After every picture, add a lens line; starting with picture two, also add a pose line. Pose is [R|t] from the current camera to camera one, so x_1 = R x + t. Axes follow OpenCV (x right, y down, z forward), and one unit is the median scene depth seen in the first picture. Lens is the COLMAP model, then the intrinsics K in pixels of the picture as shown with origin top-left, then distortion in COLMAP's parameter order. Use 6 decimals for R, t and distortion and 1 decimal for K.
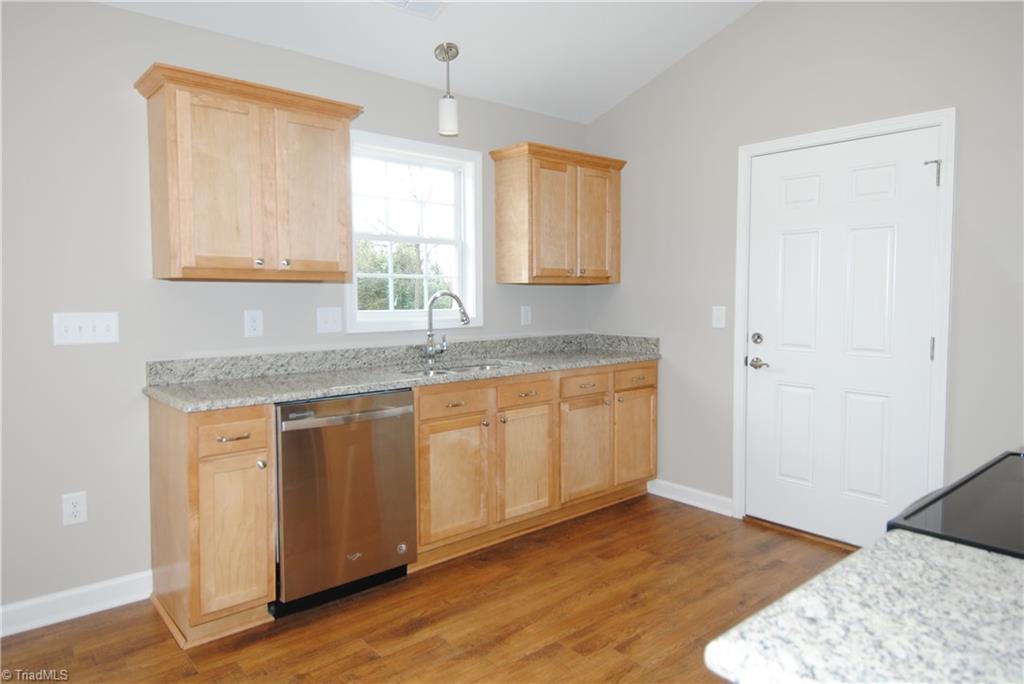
lens RADIAL K [[632.6, 0, 516.6], [0, 632.6, 328.8], [0, 0, 1]] dist [0.020150, -0.024713]
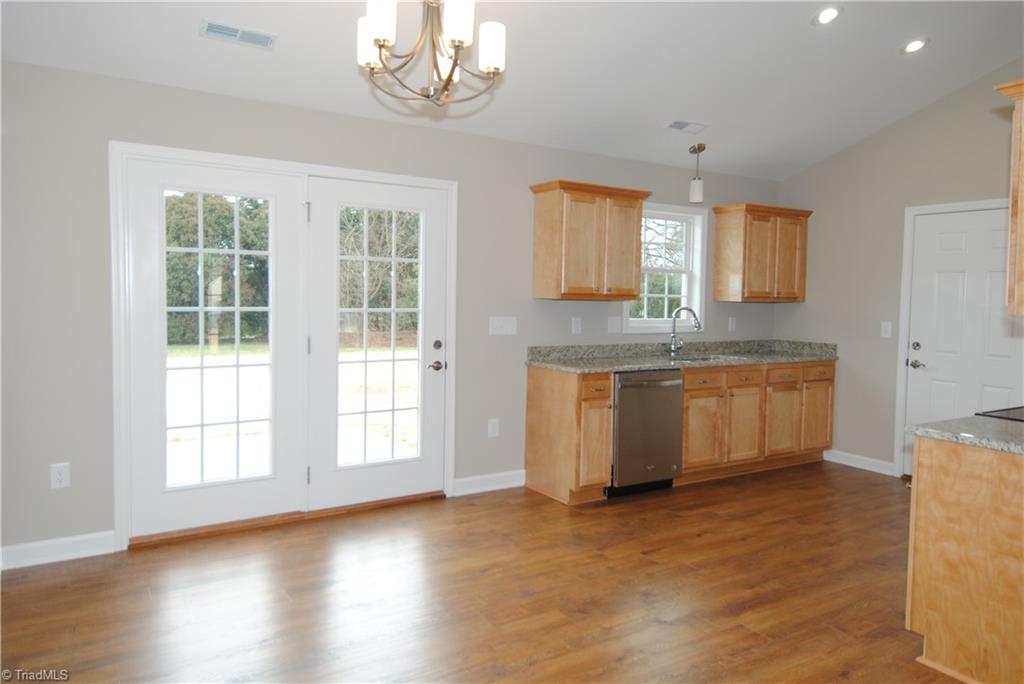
lens RADIAL K [[682.5, 0, 510.4], [0, 682.5, 327.4], [0, 0, 1]] dist [0.020473, -0.018944]
pose [[0.985758, 0.028416, -0.165754, -0.273615], [-0.029718, 0.999544, -0.005379, 0.009584], [0.165525, 0.010228, 0.986153, -0.689533]]
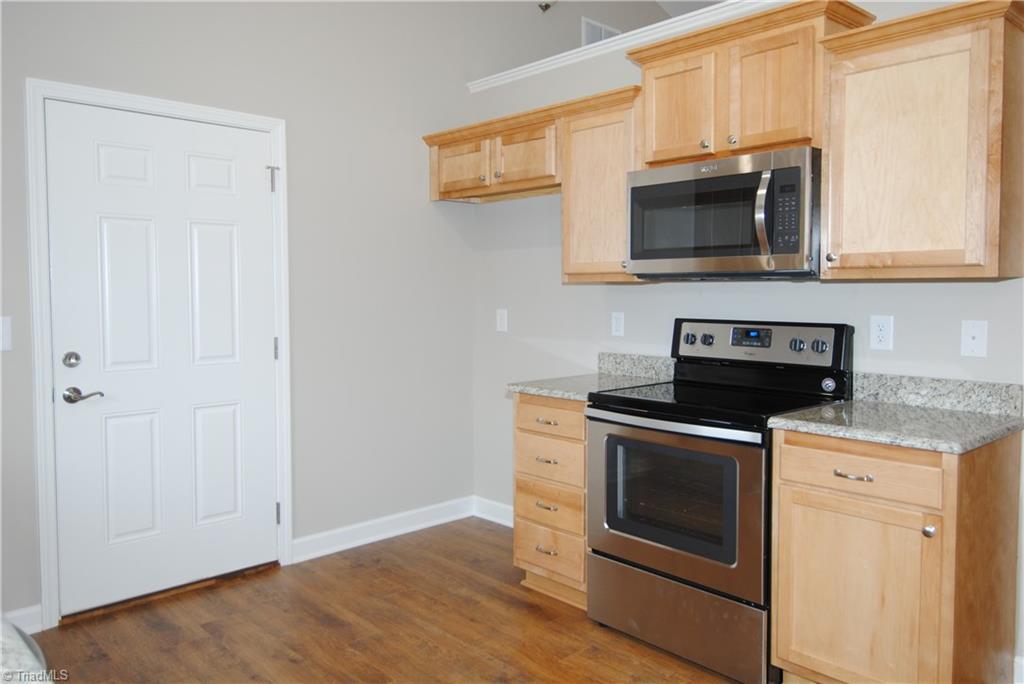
lens RADIAL K [[765.1, 0, 505.1], [0, 765.1, 325.1], [0, 0, 1]] dist [0.026335, -0.013377]
pose [[-0.024016, -0.048406, 0.998539, -0.543076], [0.059285, 0.997000, 0.049757, -0.042290], [-0.997952, 0.060393, -0.021074, 0.591632]]
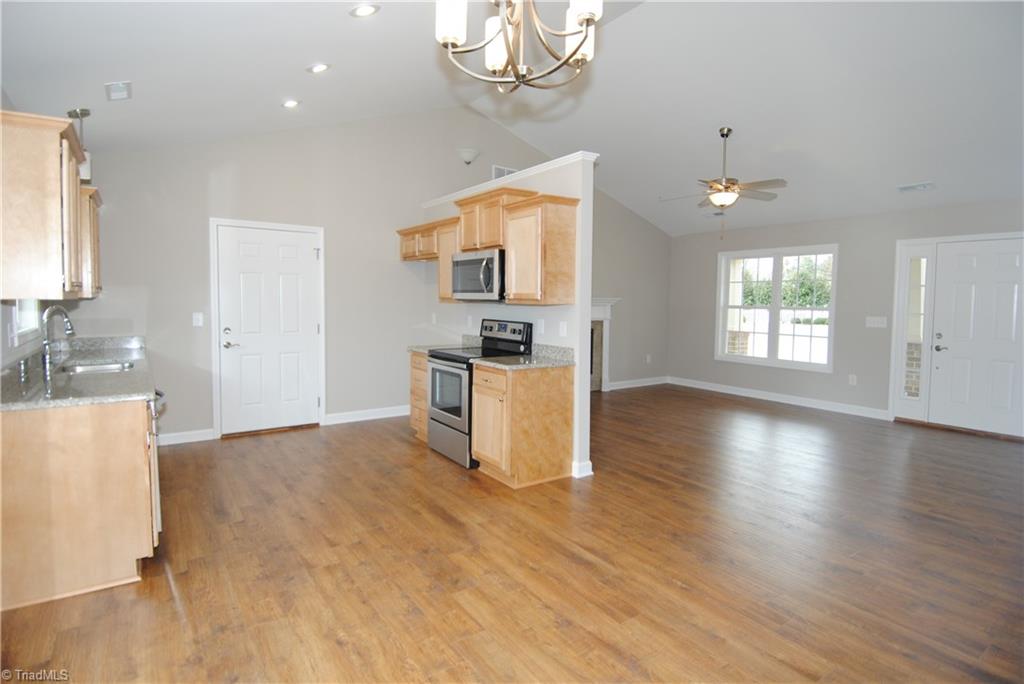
lens RADIAL K [[536.7, 0, 513.1], [0, 536.7, 327.3], [0, 0, 1]] dist [0.012887, -0.019832]
pose [[0.112853, -0.050384, 0.992333, -1.104278], [0.043743, 0.997997, 0.045697, -0.030123], [-0.992648, 0.038251, 0.114831, 0.057737]]
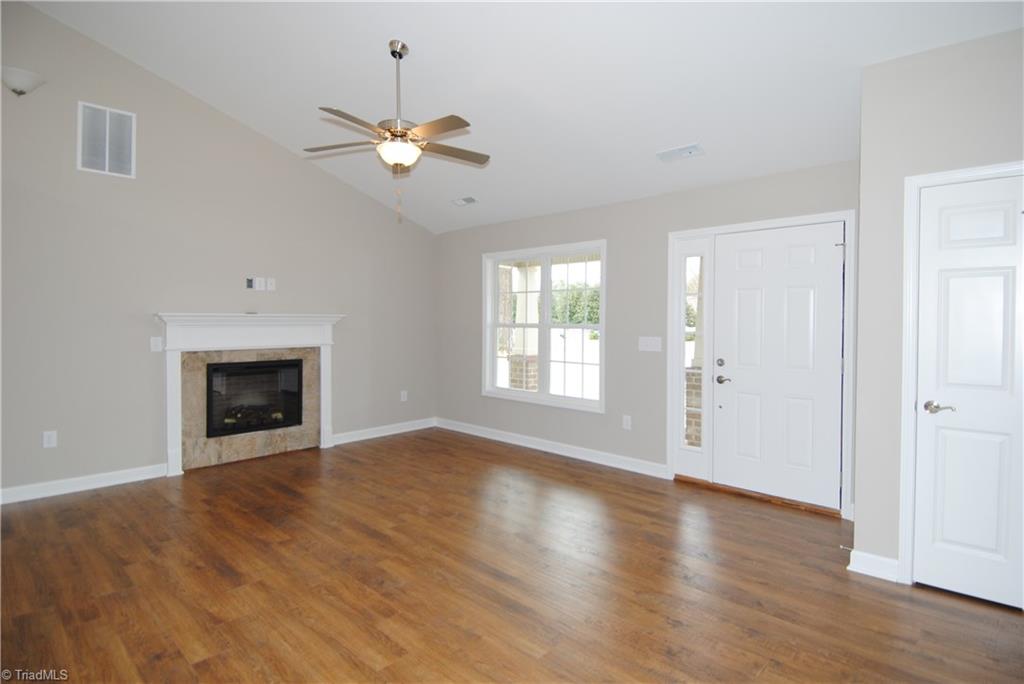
lens RADIAL K [[536.7, 0, 519.3], [0, 536.7, 330.4], [0, 0, 1]] dist [0.012887, -0.019832]
pose [[-0.095120, -0.020859, 0.995247, -0.387119], [0.053453, 0.998231, 0.026031, 0.006889], [-0.994030, 0.055675, -0.093837, -0.568021]]
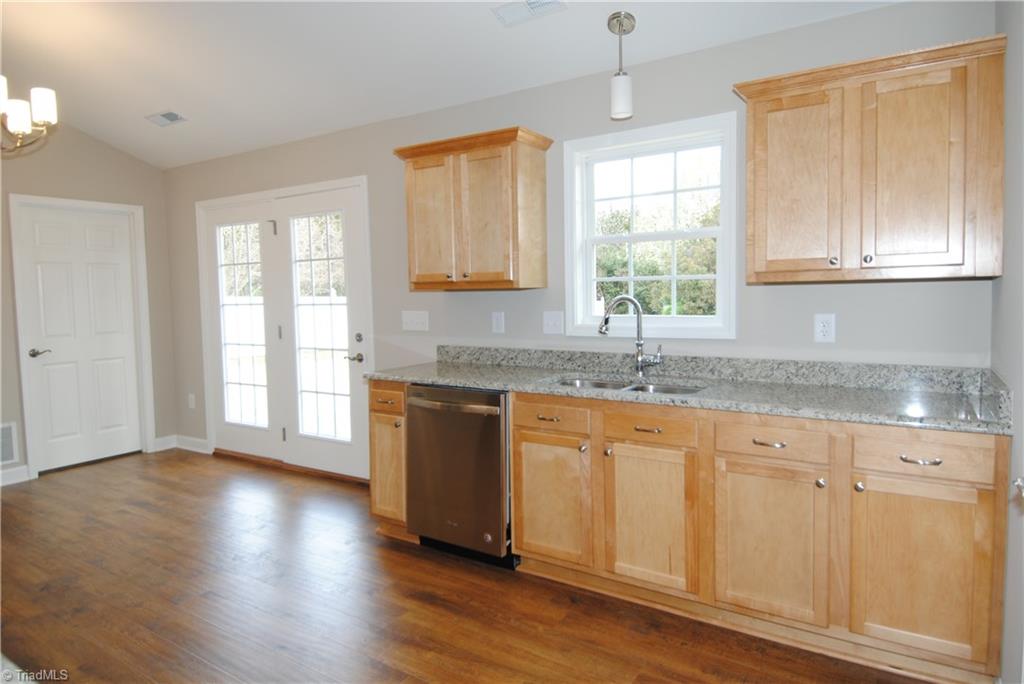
lens RADIAL K [[607.5, 0, 523.6], [0, 607.5, 326.9], [0, 0, 1]] dist [0.025400, -0.020243]
pose [[0.286659, 0.054960, -0.956455, 0.702206], [-0.034806, 0.998292, 0.046932, -0.054294], [0.957400, 0.019837, 0.288082, 0.656286]]
